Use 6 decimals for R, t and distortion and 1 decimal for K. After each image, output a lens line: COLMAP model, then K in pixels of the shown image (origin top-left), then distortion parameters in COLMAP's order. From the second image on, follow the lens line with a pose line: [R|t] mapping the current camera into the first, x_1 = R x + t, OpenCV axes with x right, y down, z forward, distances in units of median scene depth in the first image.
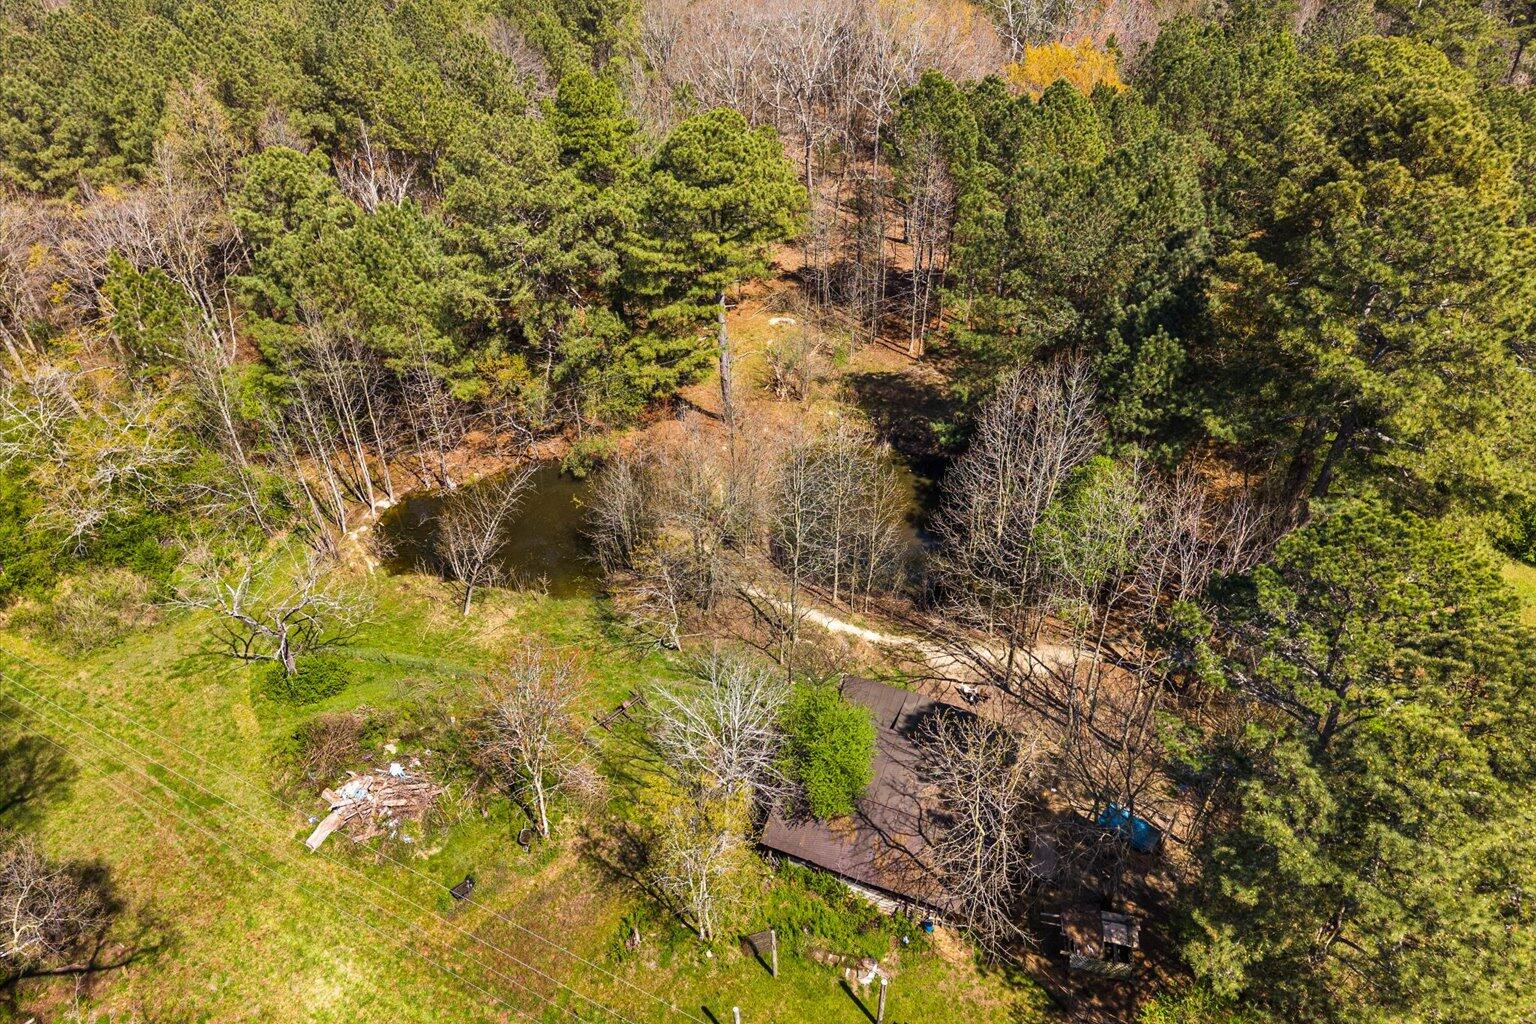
lens RADIAL K [[1109.7, 0, 768.0], [0, 1109.7, 512.0], [0, 0, 1]] dist [0.016775, -0.018348]
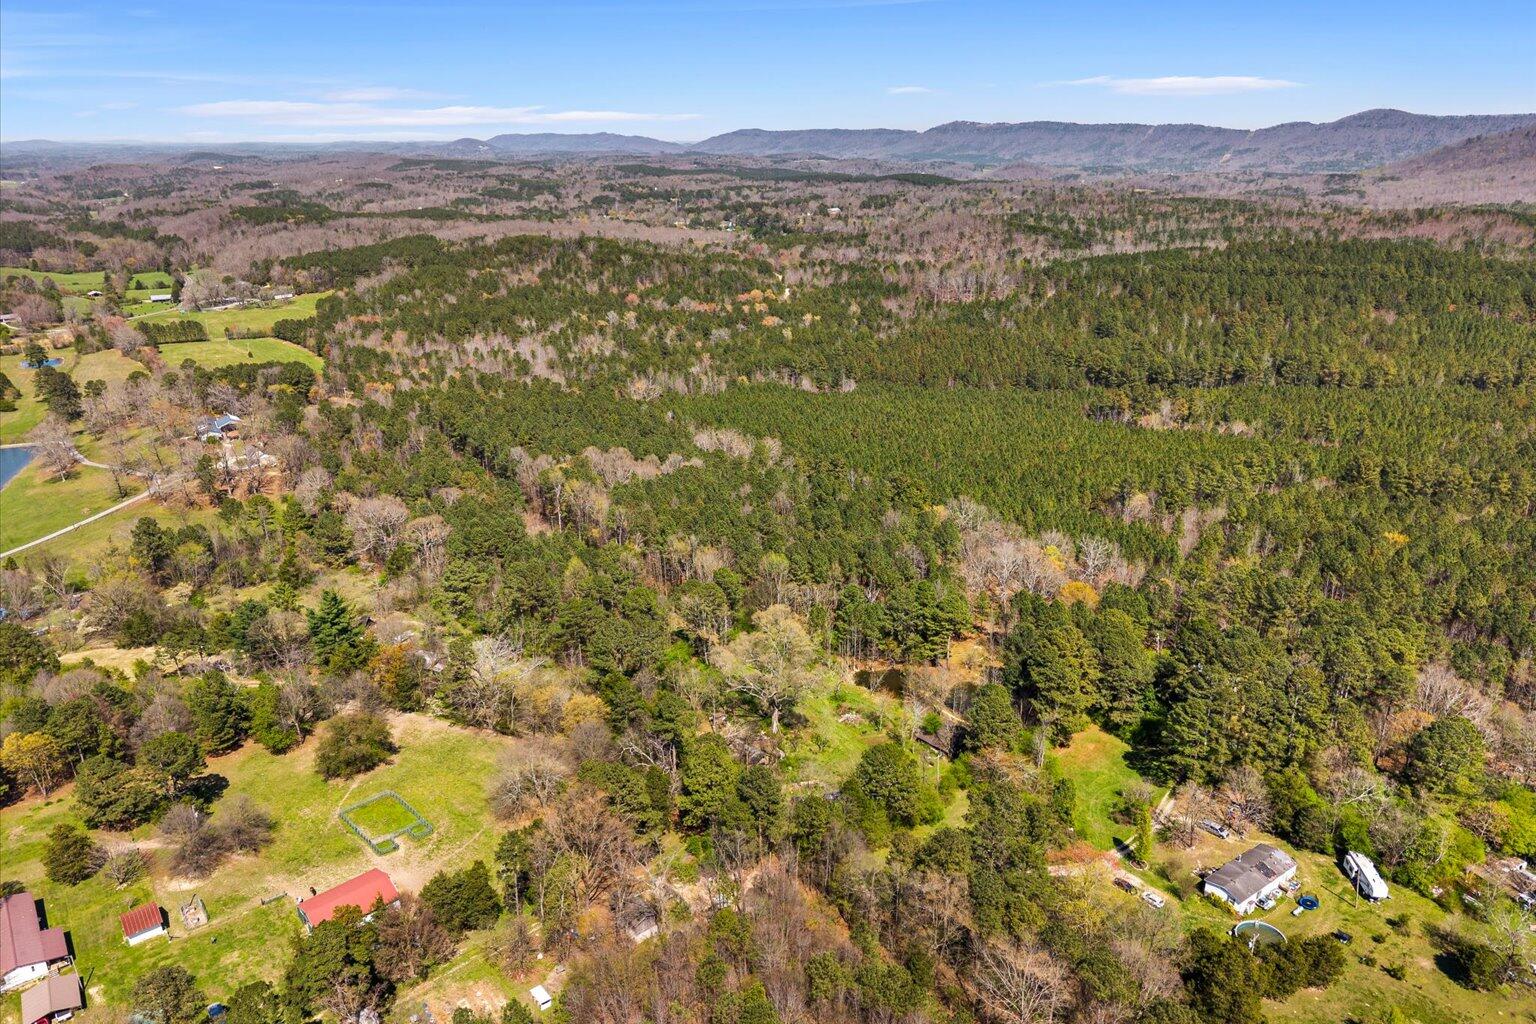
lens RADIAL K [[1109.7, 0, 768.0], [0, 1109.7, 512.0], [0, 0, 1]] dist [0.016775, -0.018348]
pose [[0.919677, 0.160295, -0.358470, 0.747276], [-0.245818, 0.946903, -0.207239, 0.378316], [0.306217, 0.278711, 0.910248, -3.066508]]
